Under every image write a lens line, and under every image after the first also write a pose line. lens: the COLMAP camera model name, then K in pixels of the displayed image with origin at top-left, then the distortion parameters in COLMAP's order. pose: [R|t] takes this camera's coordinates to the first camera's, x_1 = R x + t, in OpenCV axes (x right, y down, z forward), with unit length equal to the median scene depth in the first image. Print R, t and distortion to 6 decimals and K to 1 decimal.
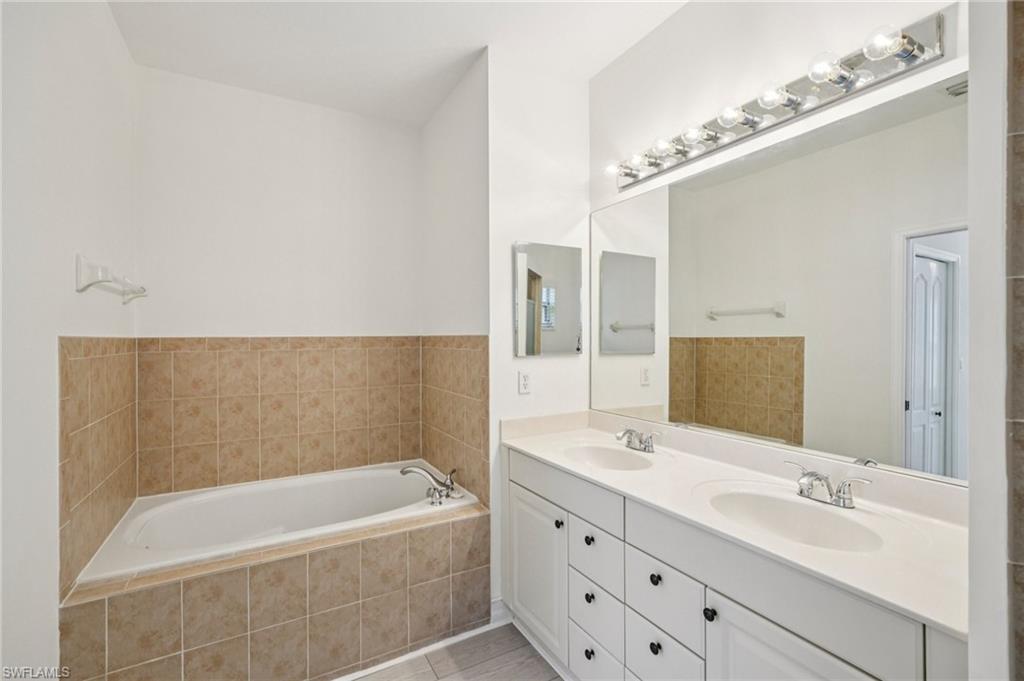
lens RADIAL K [[450.8, 0, 501.0], [0, 450.8, 339.2], [0, 0, 1]] dist [-0.000701, -0.000202]
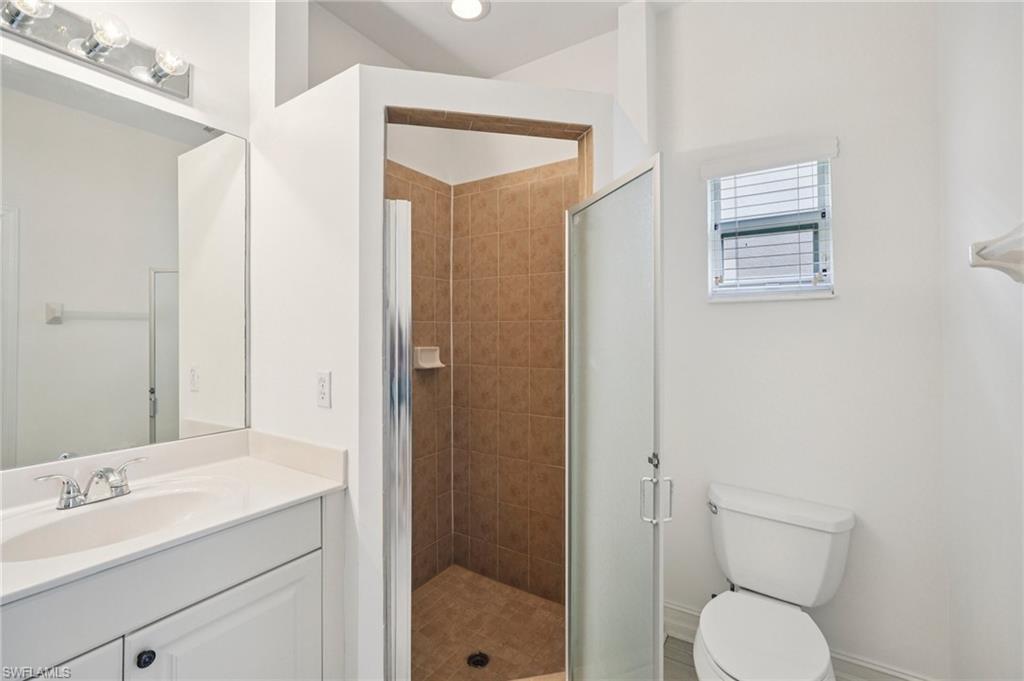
lens RADIAL K [[450.8, 0, 501.0], [0, 450.8, 339.2], [0, 0, 1]] dist [-0.000701, -0.000202]
pose [[-0.450264, -0.006417, 0.892872, -0.483623], [-0.002488, 0.999979, 0.005932, 0.025413], [-0.892892, 0.000449, -0.450271, 0.708973]]
